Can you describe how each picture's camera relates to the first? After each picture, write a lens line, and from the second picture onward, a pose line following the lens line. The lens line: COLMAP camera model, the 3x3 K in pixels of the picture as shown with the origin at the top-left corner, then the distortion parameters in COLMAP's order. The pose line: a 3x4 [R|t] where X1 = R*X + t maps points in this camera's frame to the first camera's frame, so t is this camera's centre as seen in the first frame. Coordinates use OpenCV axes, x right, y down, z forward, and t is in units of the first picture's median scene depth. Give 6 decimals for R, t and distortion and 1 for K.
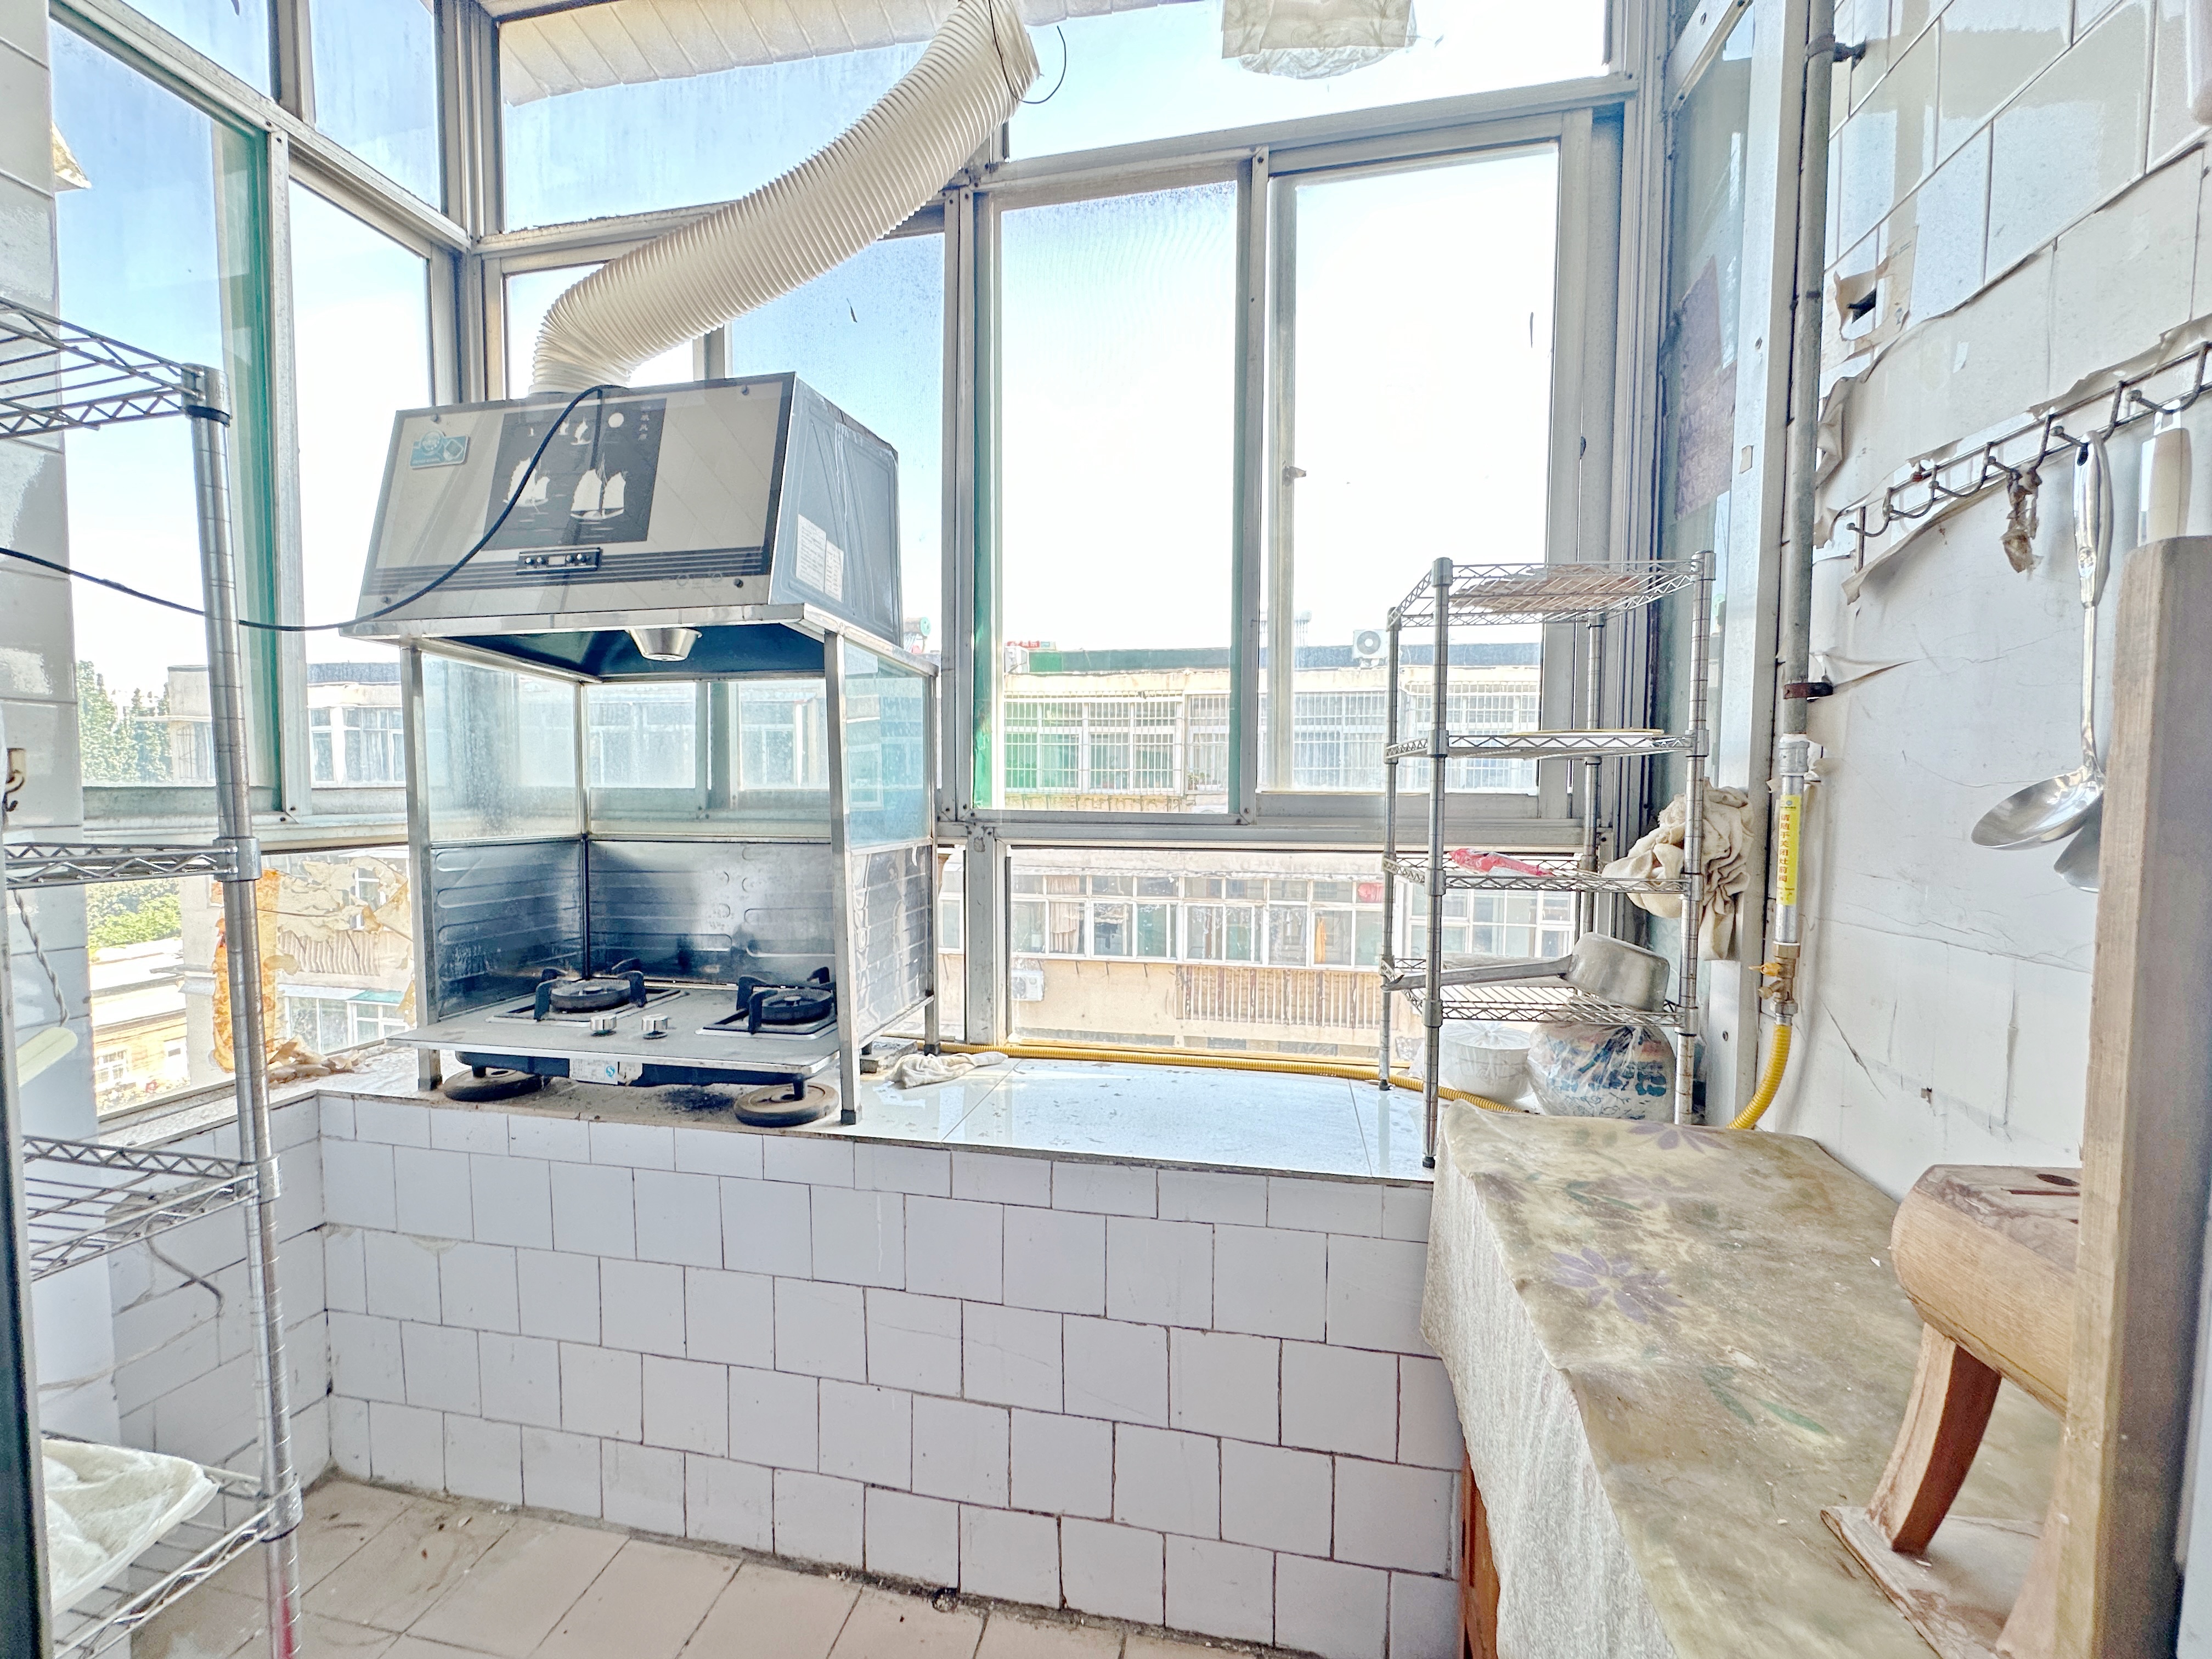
lens RADIAL K [[893.9, 0, 1098.1], [0, 893.9, 829.6], [0, 0, 1]] dist [-0.000181, 0.000001]
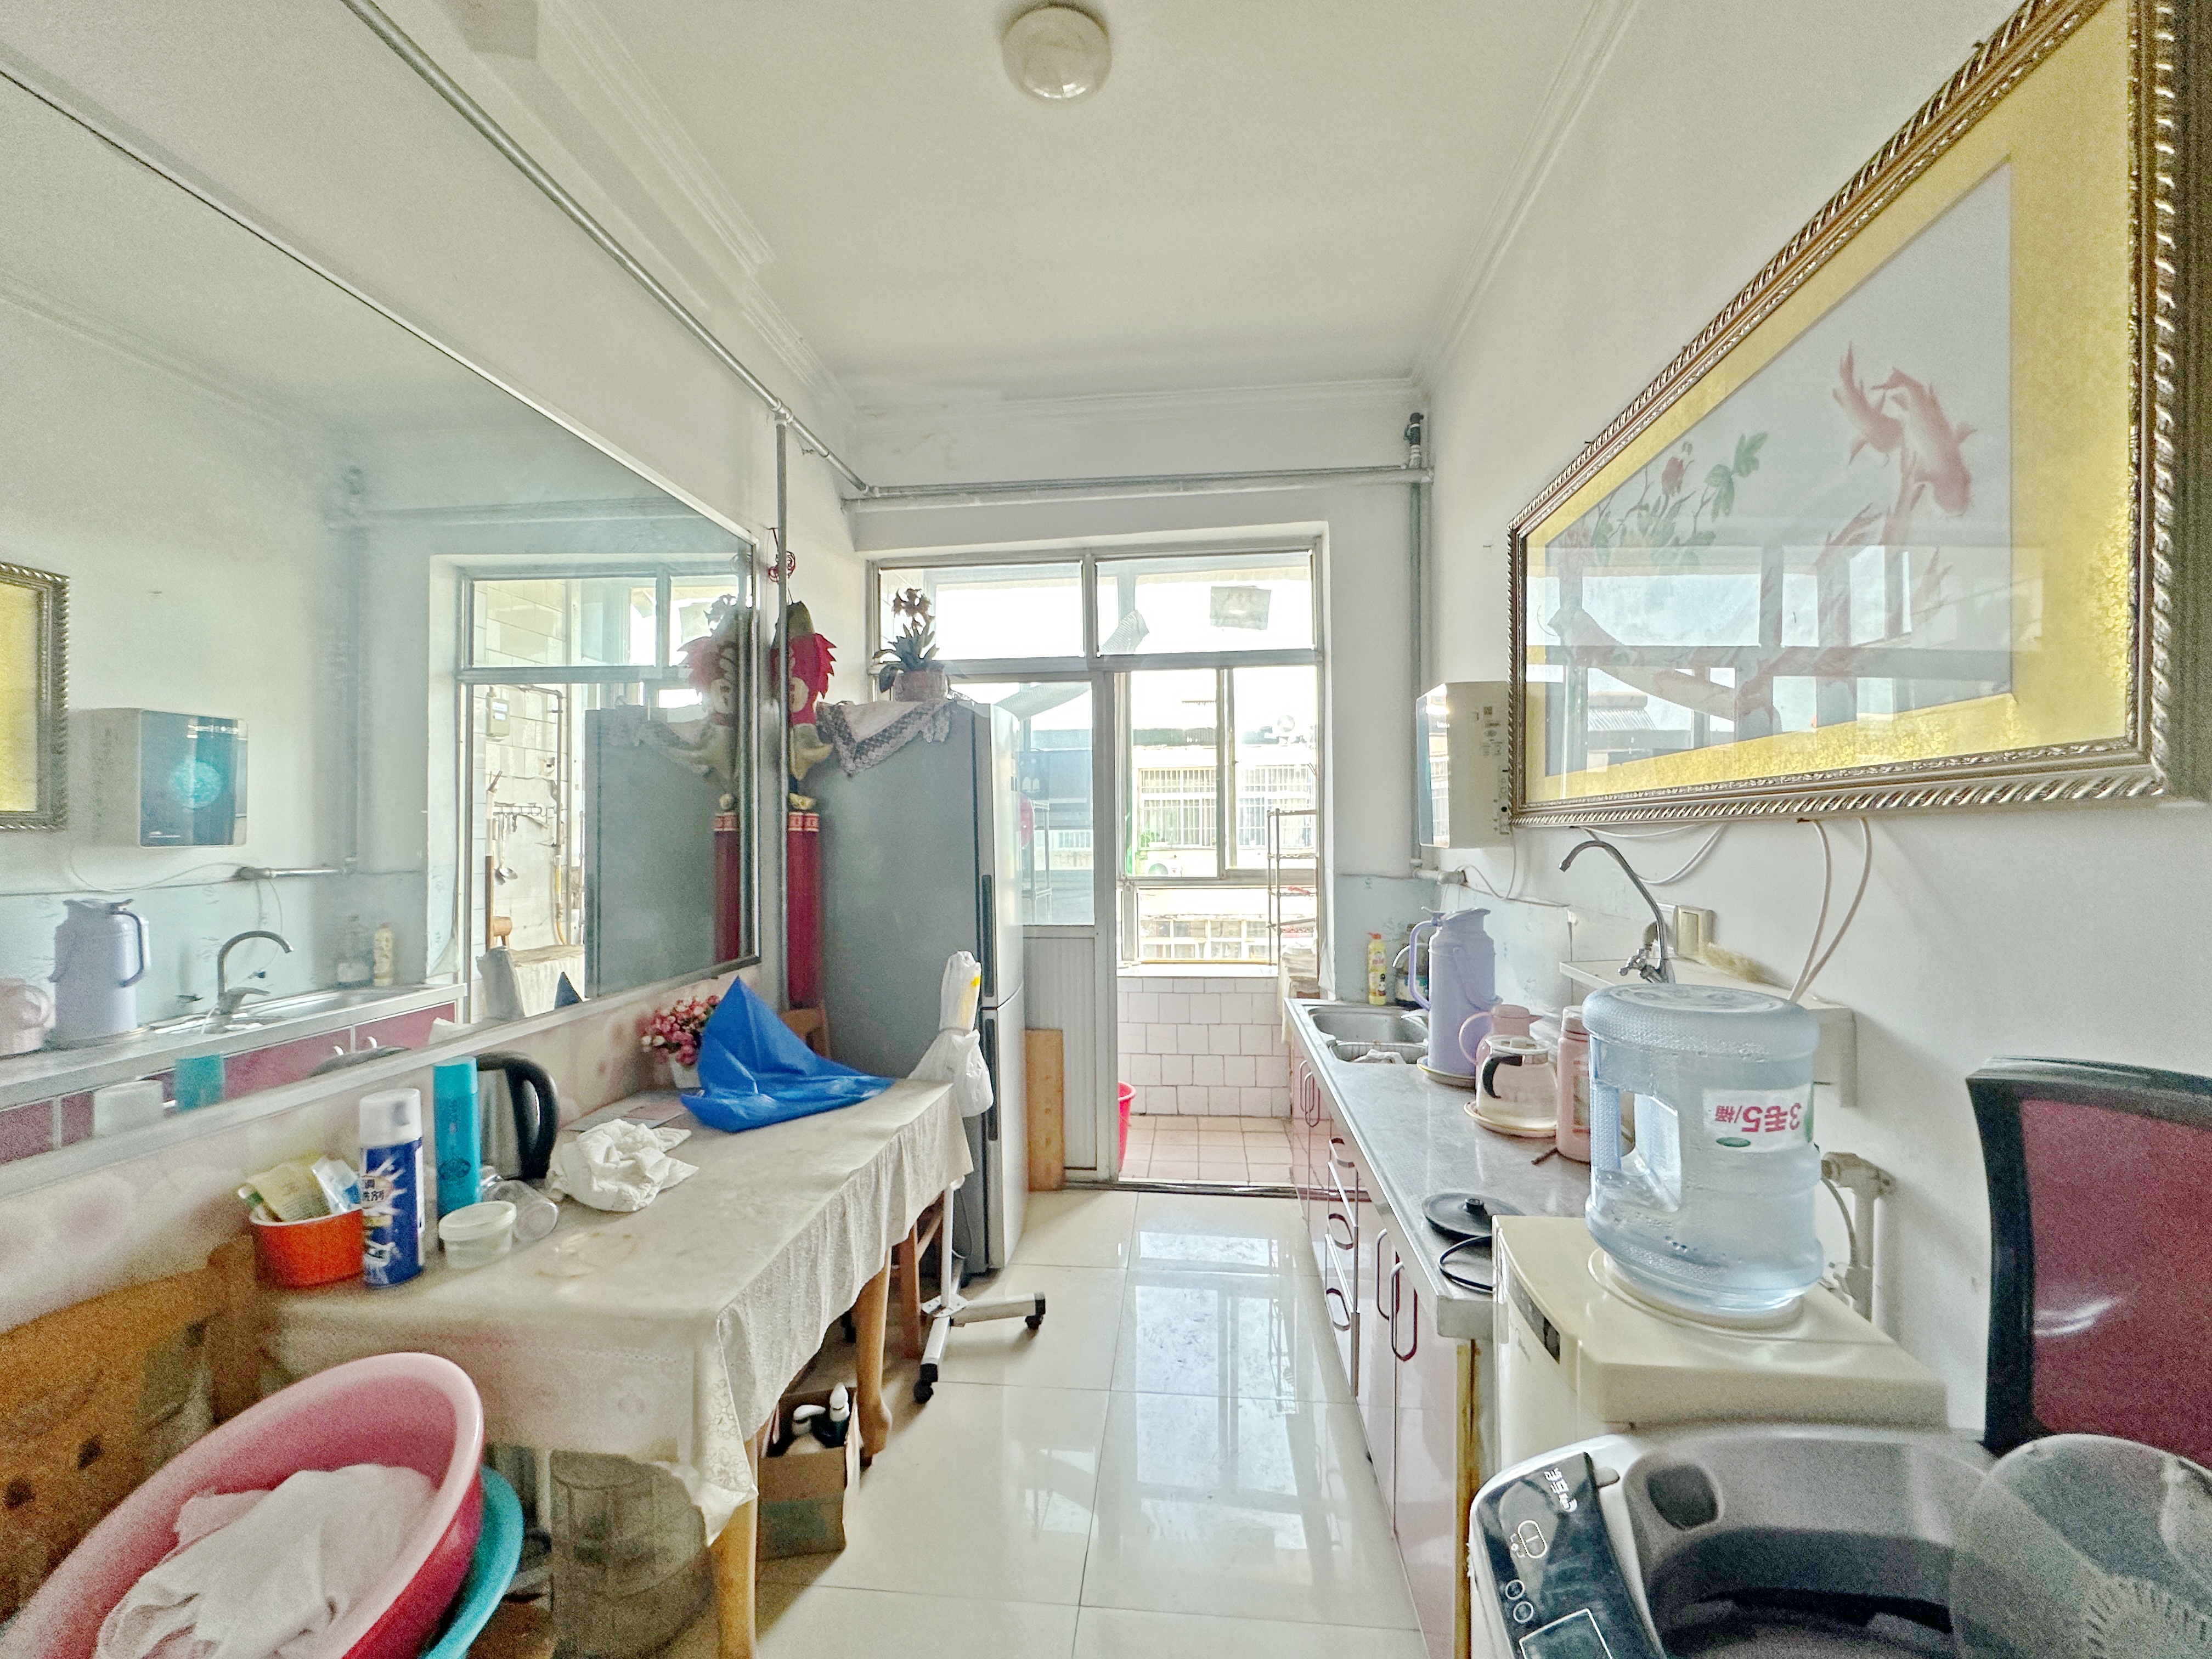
lens RADIAL K [[893.9, 0, 1112.7], [0, 893.9, 830.7], [0, 0, 1]] dist [-0.000181, 0.000001]
pose [[0.995805, -0.014963, 0.090265, -0.470868], [0.019860, 0.998365, -0.053600, -0.015273], [-0.089315, 0.055168, 0.994474, -1.961755]]
